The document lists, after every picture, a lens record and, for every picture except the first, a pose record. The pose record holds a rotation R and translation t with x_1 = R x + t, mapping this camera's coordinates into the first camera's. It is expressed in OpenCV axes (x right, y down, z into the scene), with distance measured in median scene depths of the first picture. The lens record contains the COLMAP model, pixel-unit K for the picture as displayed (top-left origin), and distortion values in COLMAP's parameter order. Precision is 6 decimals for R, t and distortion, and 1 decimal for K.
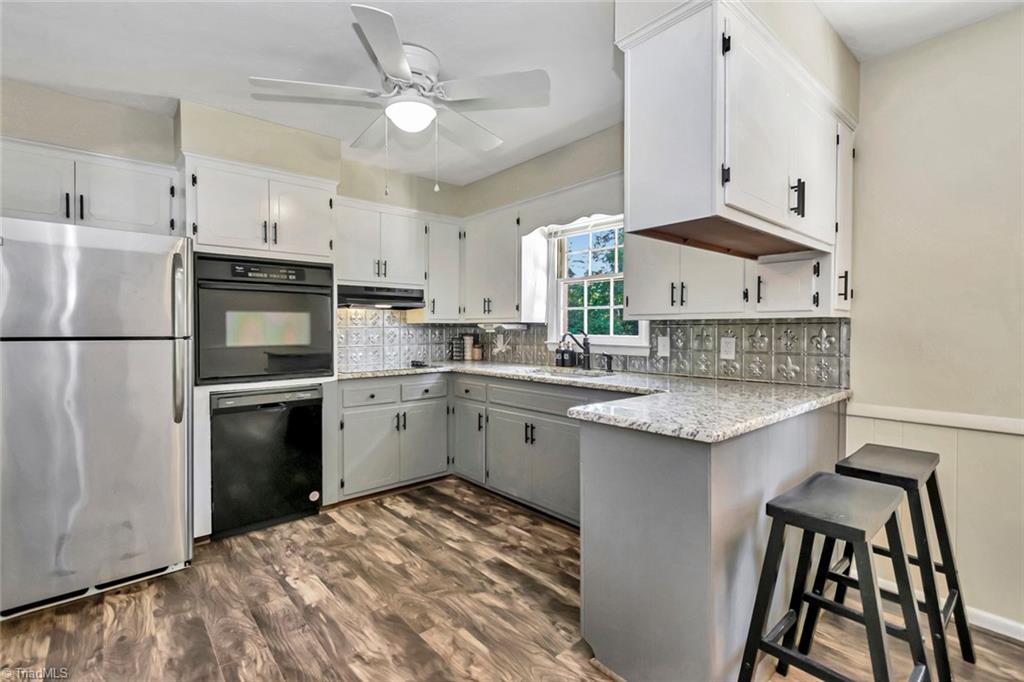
lens RADIAL K [[470.6, 0, 514.2], [0, 470.6, 334.1], [0, 0, 1]] dist [0.001524, -0.000083]
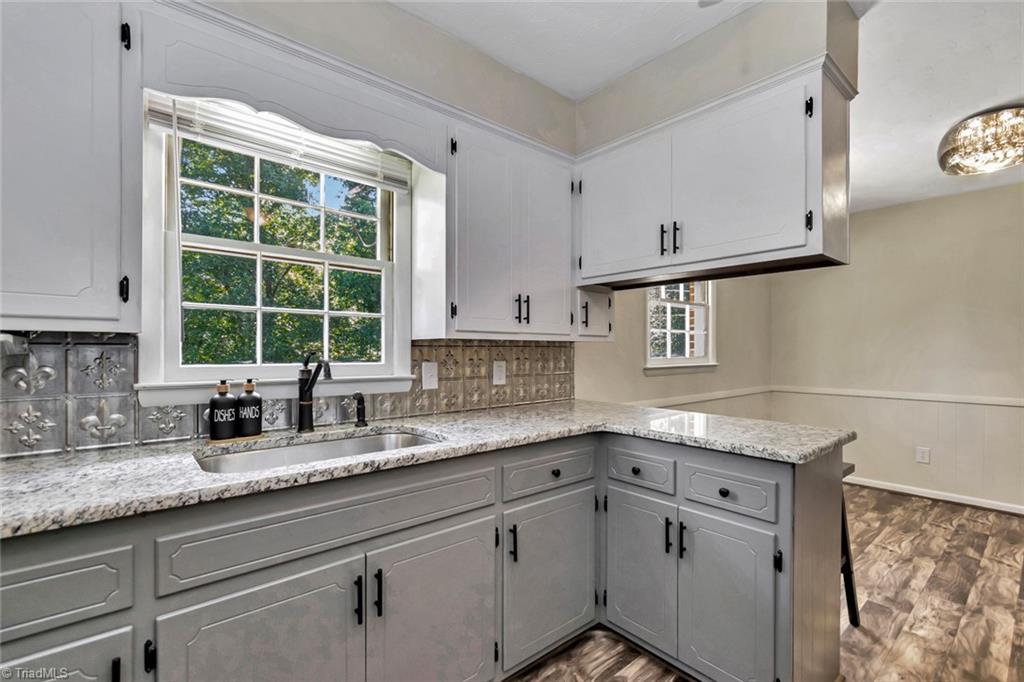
lens RADIAL K [[460.5, 0, 513.3], [0, 460.5, 351.5], [0, 0, 1]] dist [0.002921, 0.000152]
pose [[0.007810, -0.002432, 0.999967, -0.421130], [0.010170, 0.999946, 0.002353, -0.012208], [-0.999918, 0.010151, 0.007834, 0.937677]]
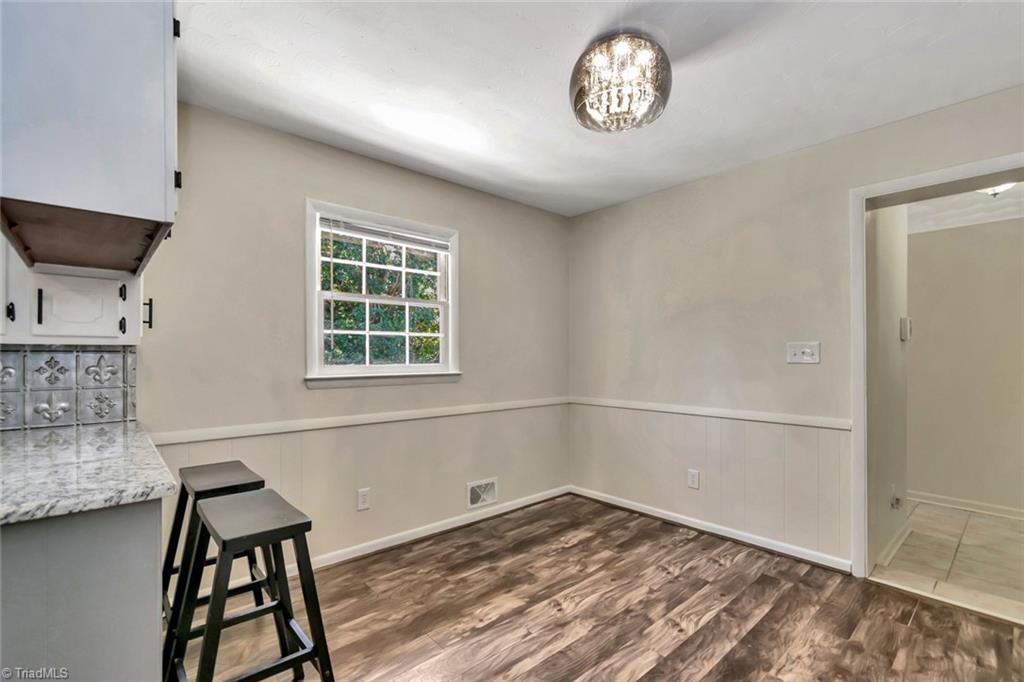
lens RADIAL K [[459.9, 0, 515.8], [0, 459.9, 357.3], [0, 0, 1]] dist [0.001252, 0.000018]
pose [[-0.022508, 0.000603, 0.999746, -0.196072], [0.011738, 0.999931, -0.000339, -0.002324], [-0.999678, 0.011727, -0.022513, 0.200478]]
